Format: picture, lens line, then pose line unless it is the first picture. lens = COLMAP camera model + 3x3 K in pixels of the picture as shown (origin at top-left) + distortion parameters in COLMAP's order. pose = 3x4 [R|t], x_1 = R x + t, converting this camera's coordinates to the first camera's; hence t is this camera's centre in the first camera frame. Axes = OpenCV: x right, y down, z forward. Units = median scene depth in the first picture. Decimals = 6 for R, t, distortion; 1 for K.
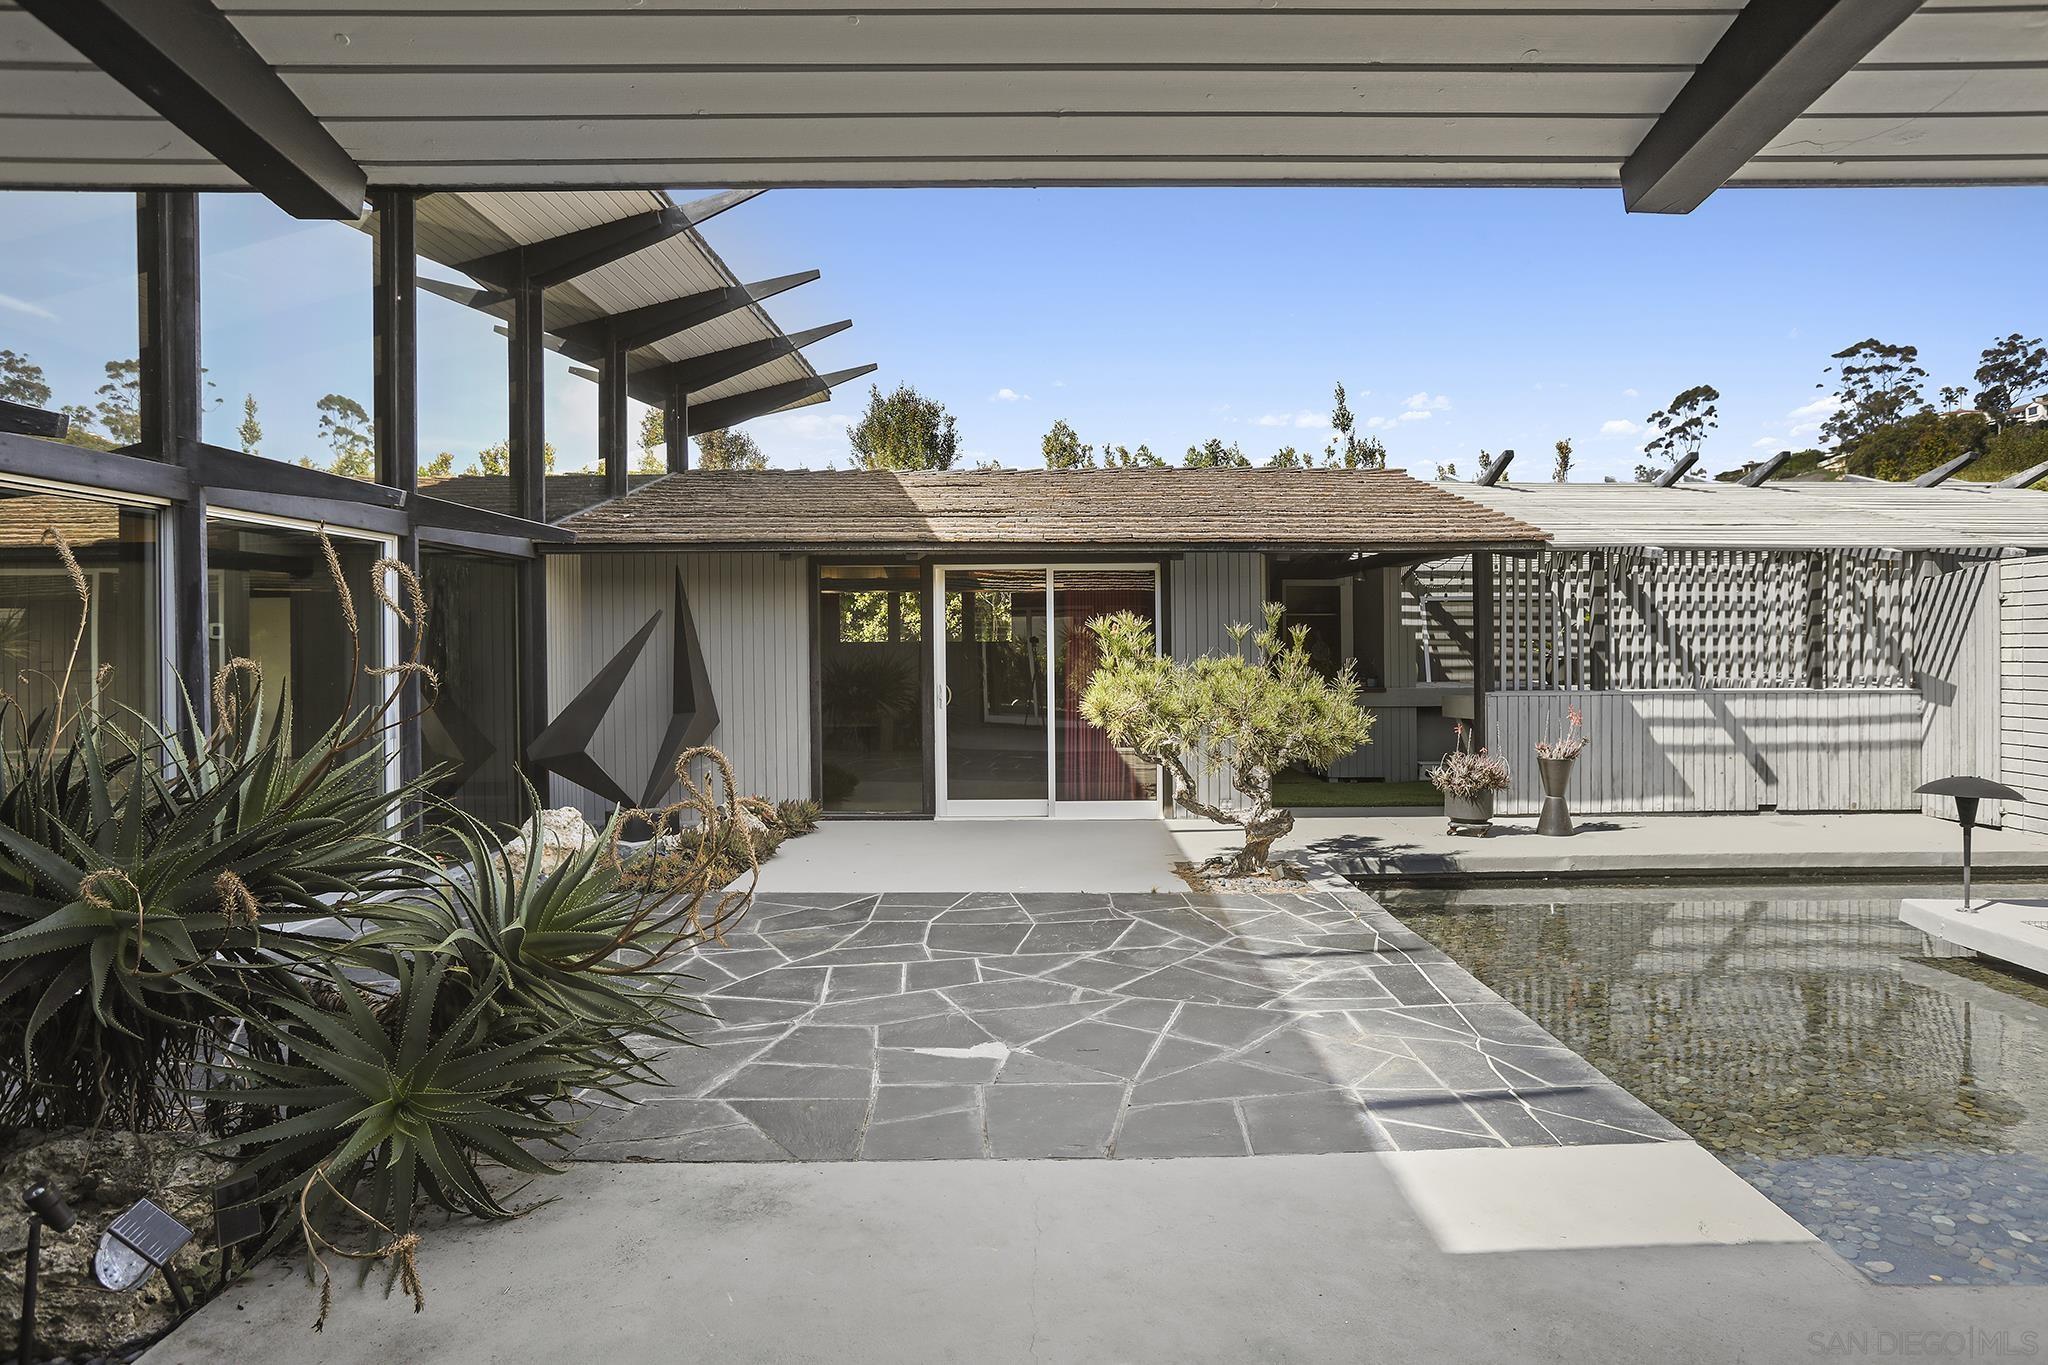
lens RADIAL K [[1237.5, 0, 1054.2], [0, 1237.5, 672.4], [0, 0, 1]] dist [-0.026525, 0.013164]
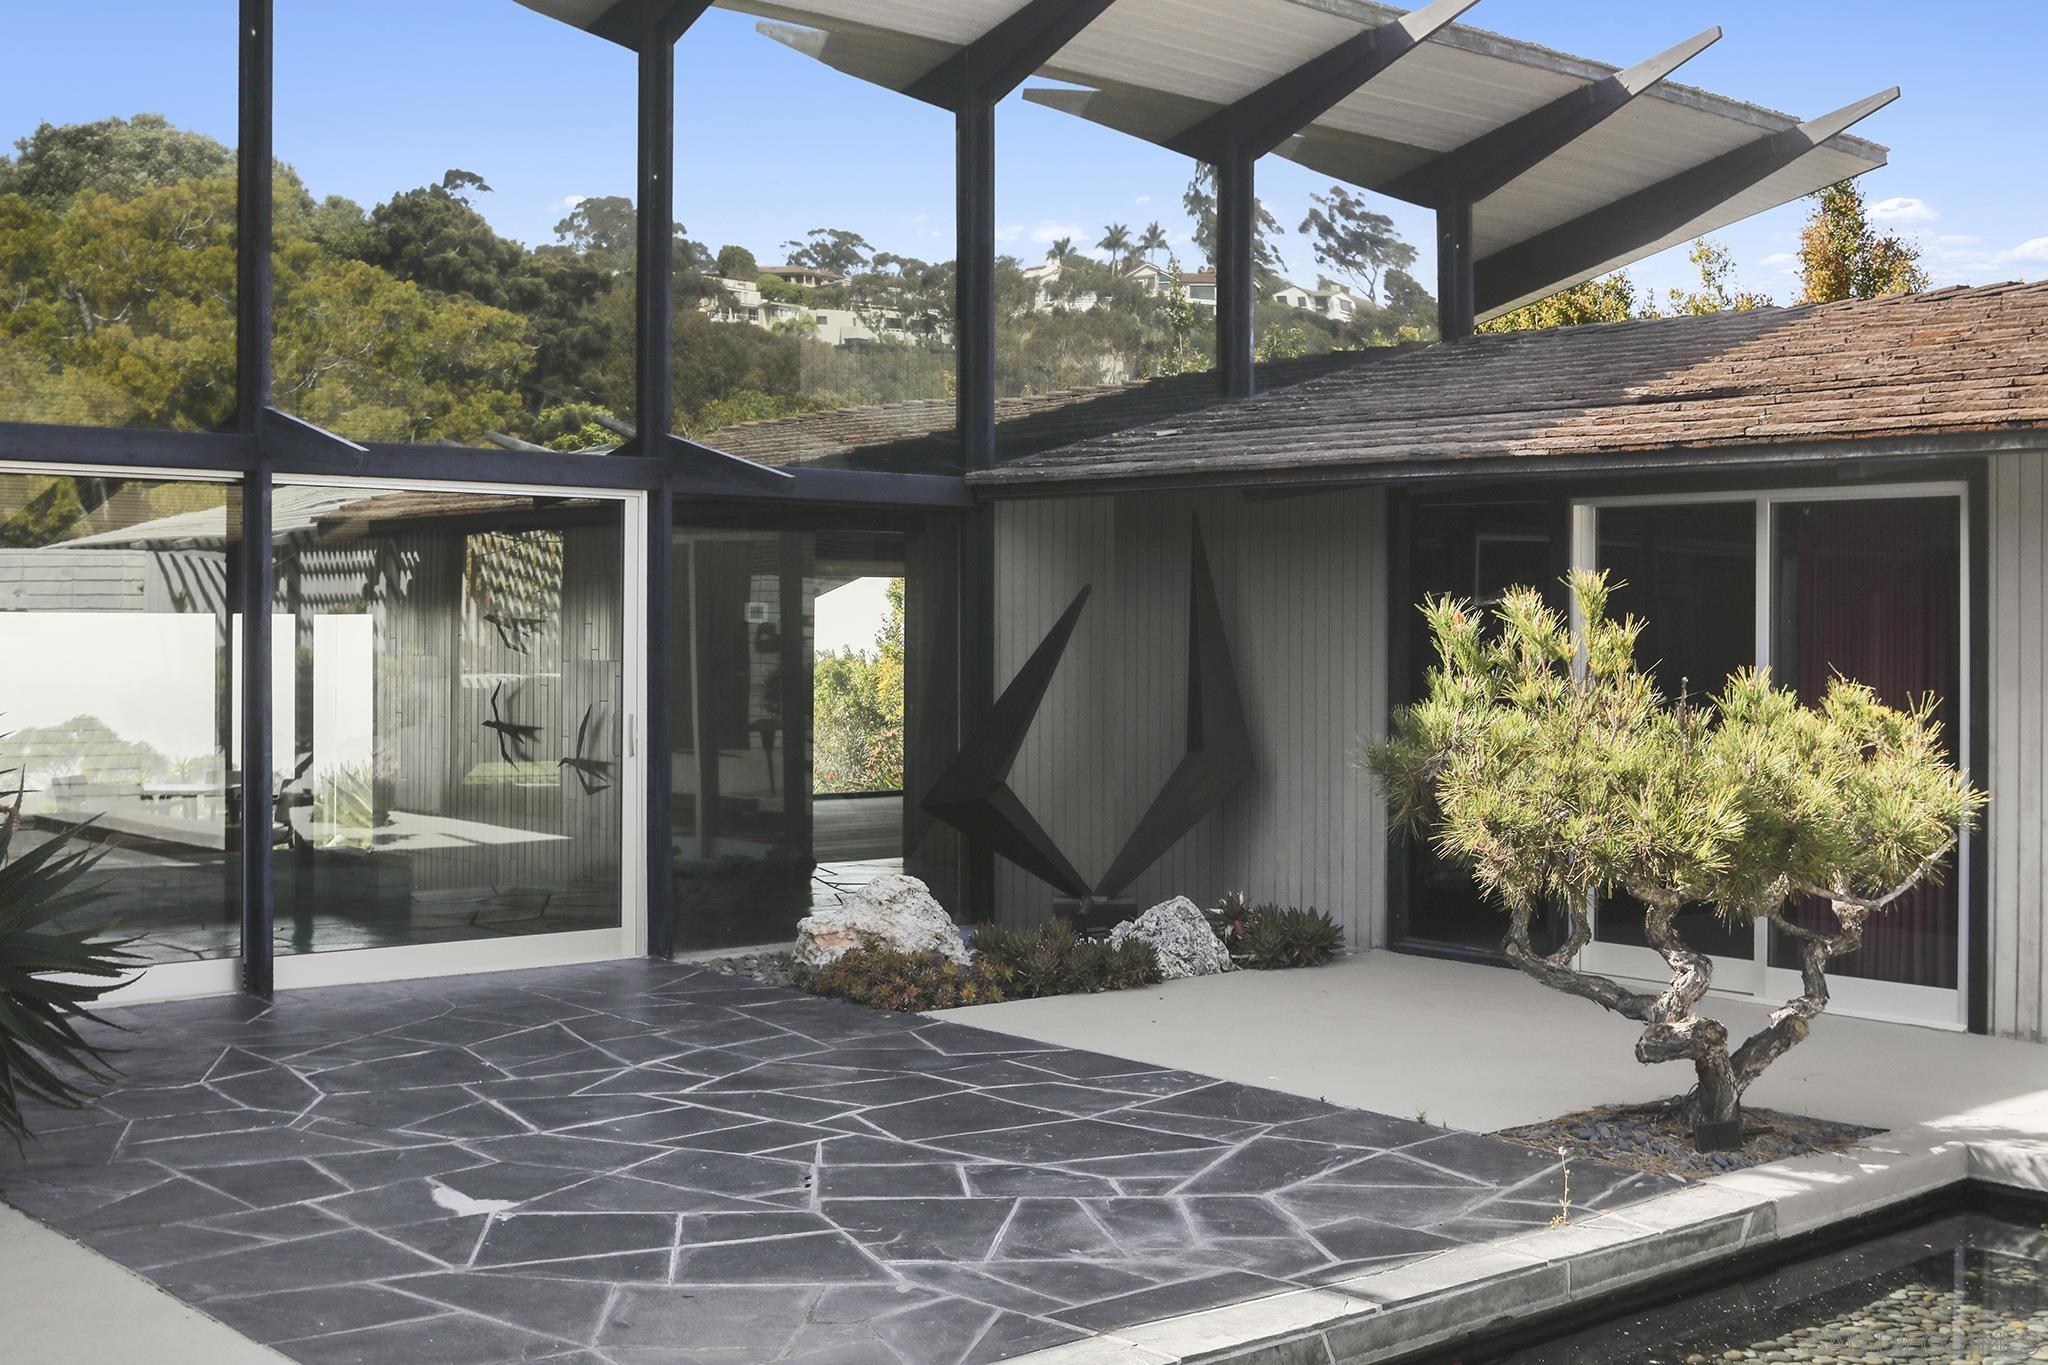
lens RADIAL K [[2393.3, 0, 1030.5], [0, 2393.3, 676.9], [0, 0, 1]] dist [-0.006218, 0.000000]
pose [[0.664487, 0.027366, -0.746799, 0.514636], [-0.033072, 0.999427, 0.007197, -0.009147], [0.746568, 0.019916, 0.665011, 0.142443]]
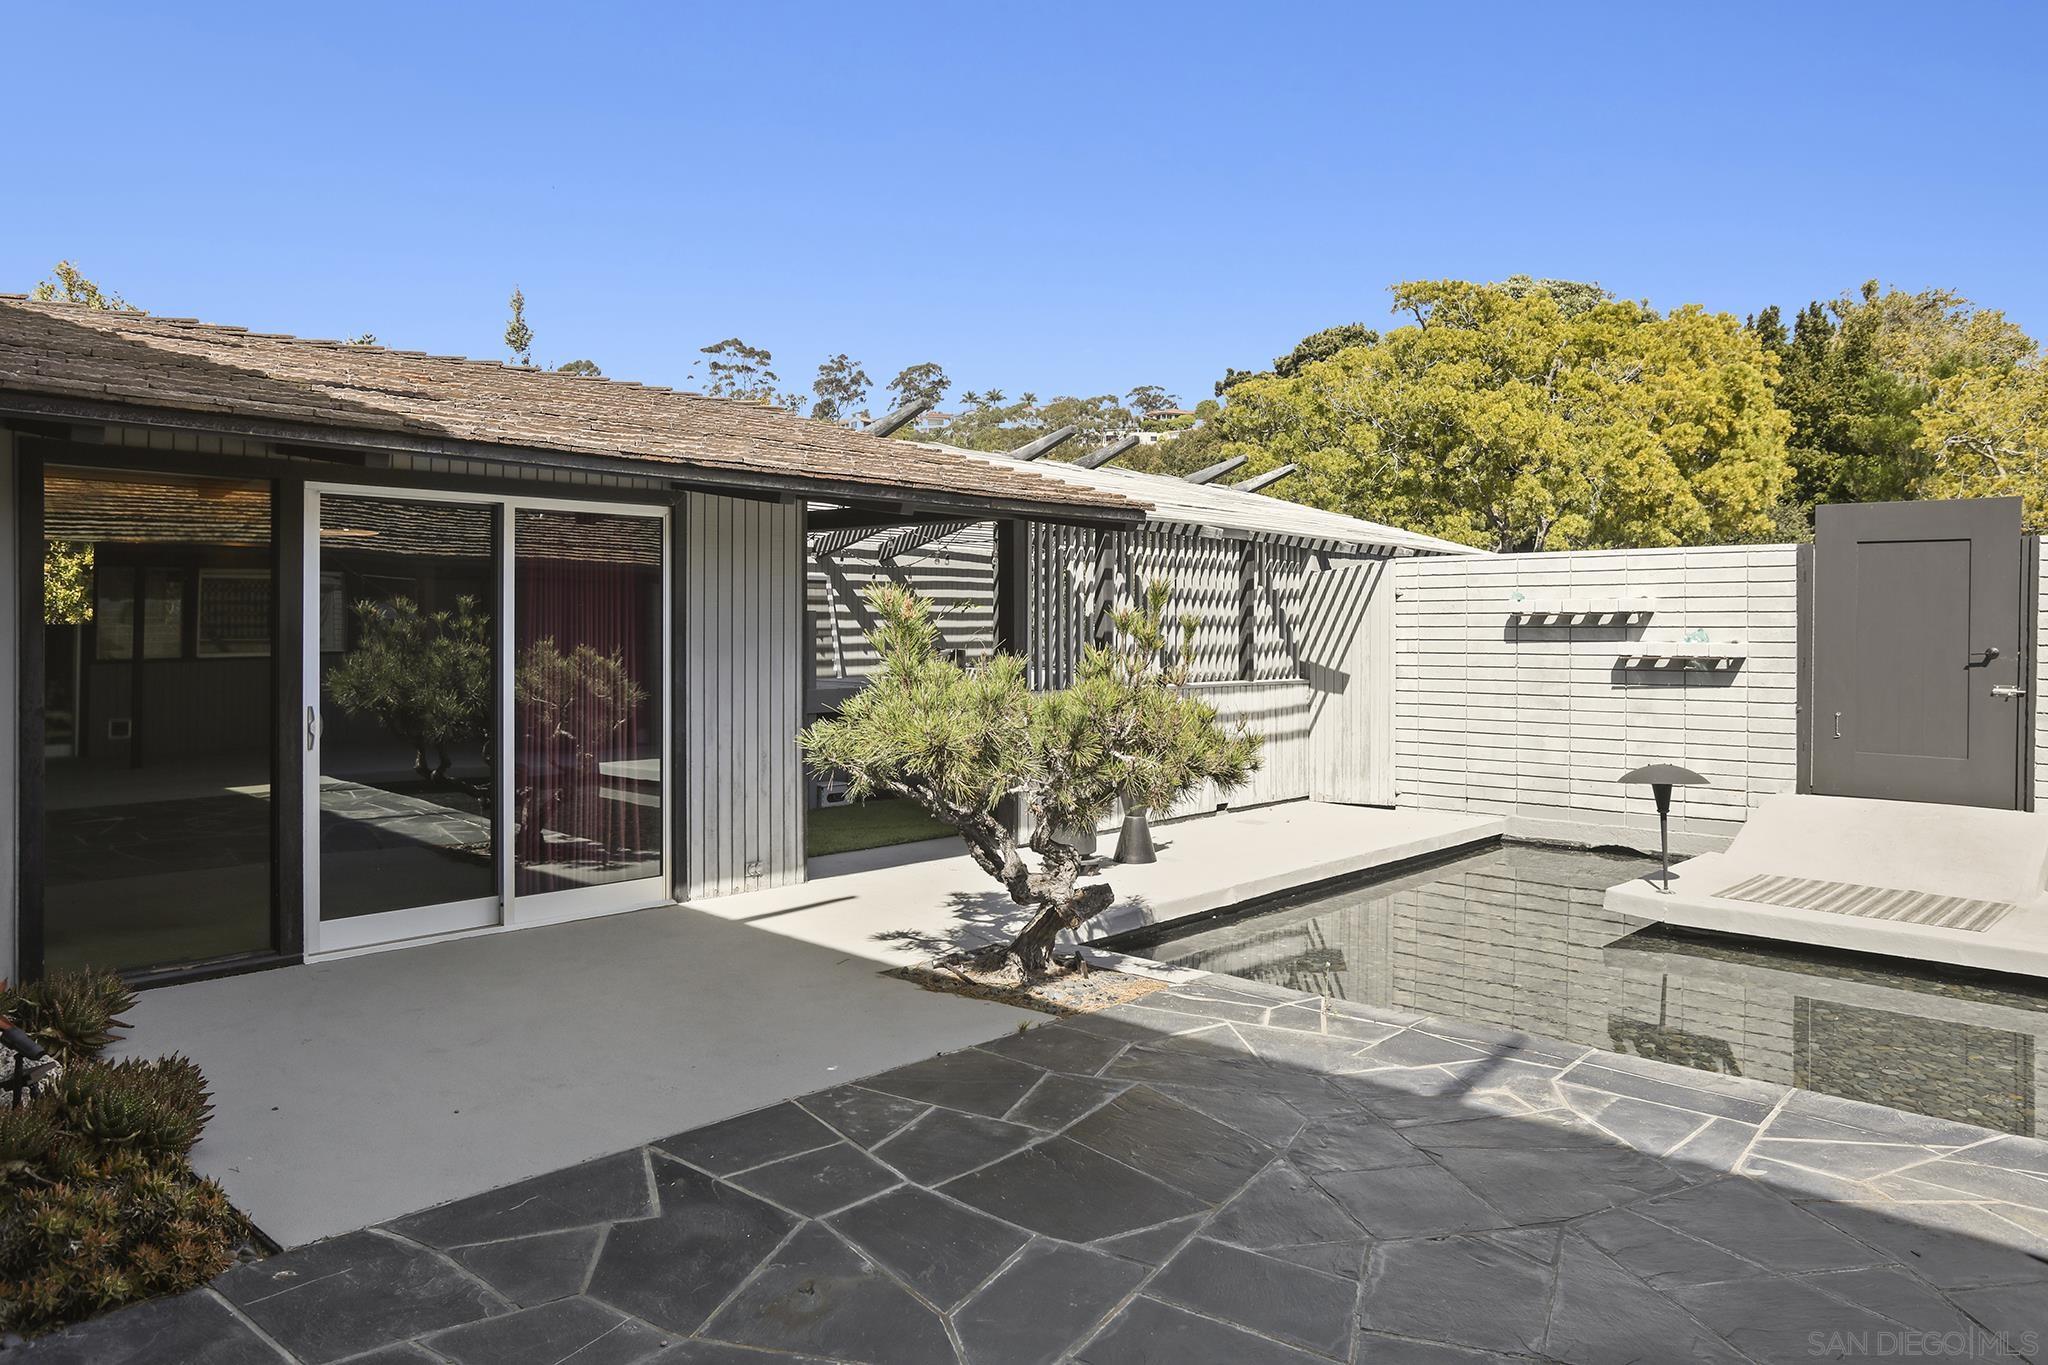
lens RADIAL K [[1389.0, 0, 1011.6], [0, 1389.0, 621.4], [0, 0, 1]] dist [-0.052460, 0.057211]
pose [[0.687087, 0.011198, 0.726489, -0.314659], [0.009823, 0.999647, -0.024698, -0.008913], [-0.726509, 0.024106, 0.686734, 0.373672]]
